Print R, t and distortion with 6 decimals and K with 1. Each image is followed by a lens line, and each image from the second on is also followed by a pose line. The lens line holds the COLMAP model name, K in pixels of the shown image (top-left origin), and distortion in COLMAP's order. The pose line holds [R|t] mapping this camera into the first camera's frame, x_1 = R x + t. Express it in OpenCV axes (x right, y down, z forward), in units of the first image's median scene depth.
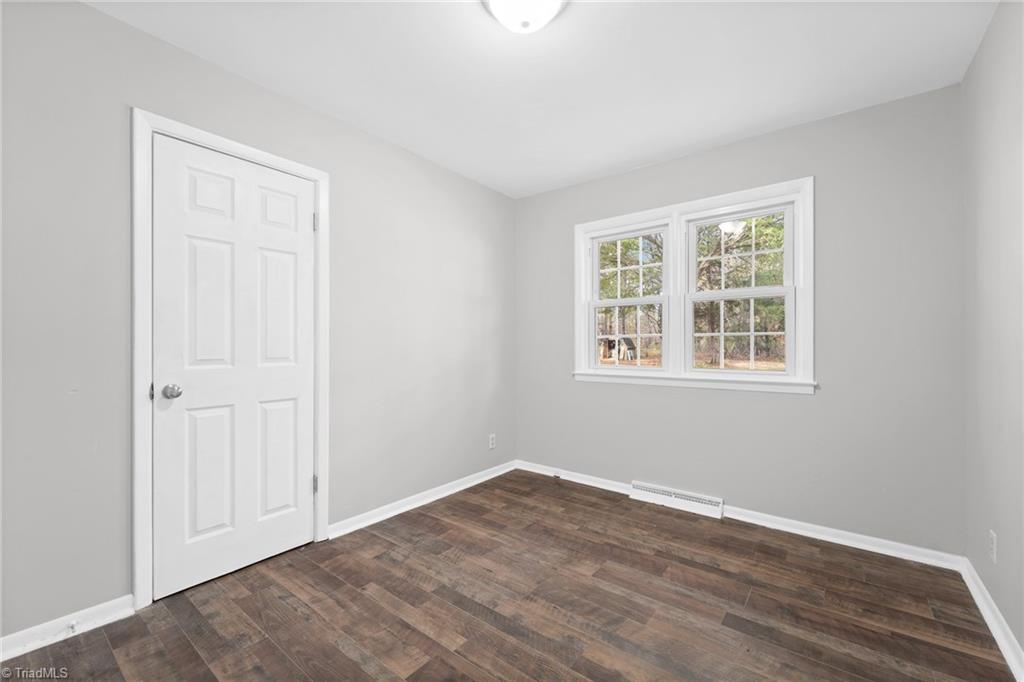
lens RADIAL K [[424.7, 0, 512.4], [0, 424.7, 342.6], [0, 0, 1]] dist [-0.000992, -0.002754]
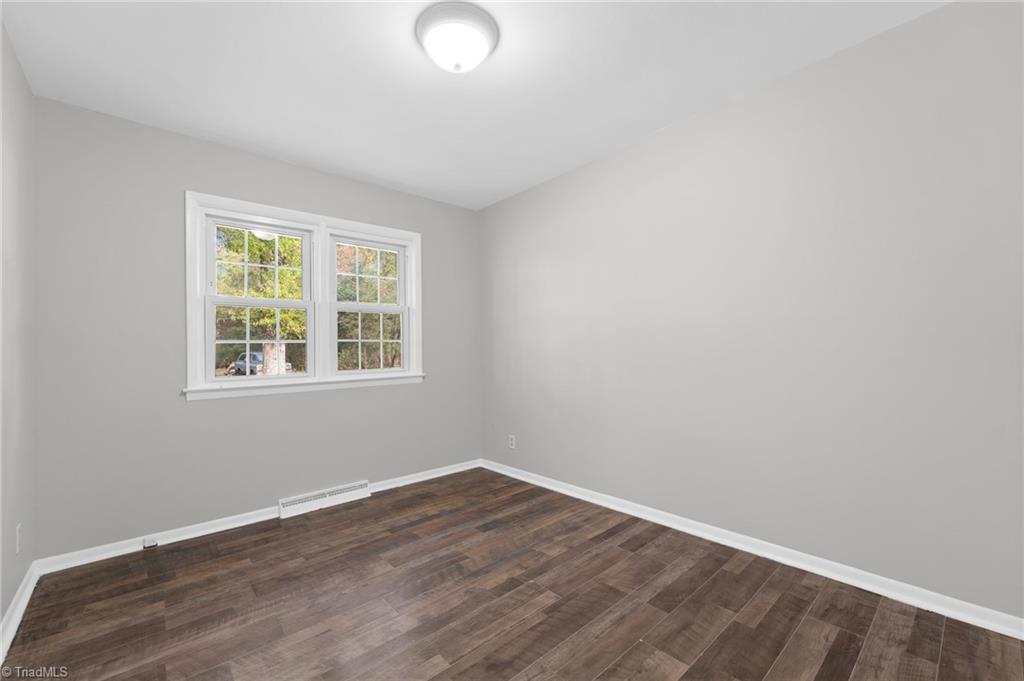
lens RADIAL K [[416.7, 0, 530.2], [0, 416.7, 345.3], [0, 0, 1]] dist [-0.002469, -0.002035]
pose [[0.144634, 0.001704, 0.989484, -0.648591], [0.009941, 0.999946, -0.003175, 0.001567], [-0.989435, 0.010295, 0.144609, 0.416839]]
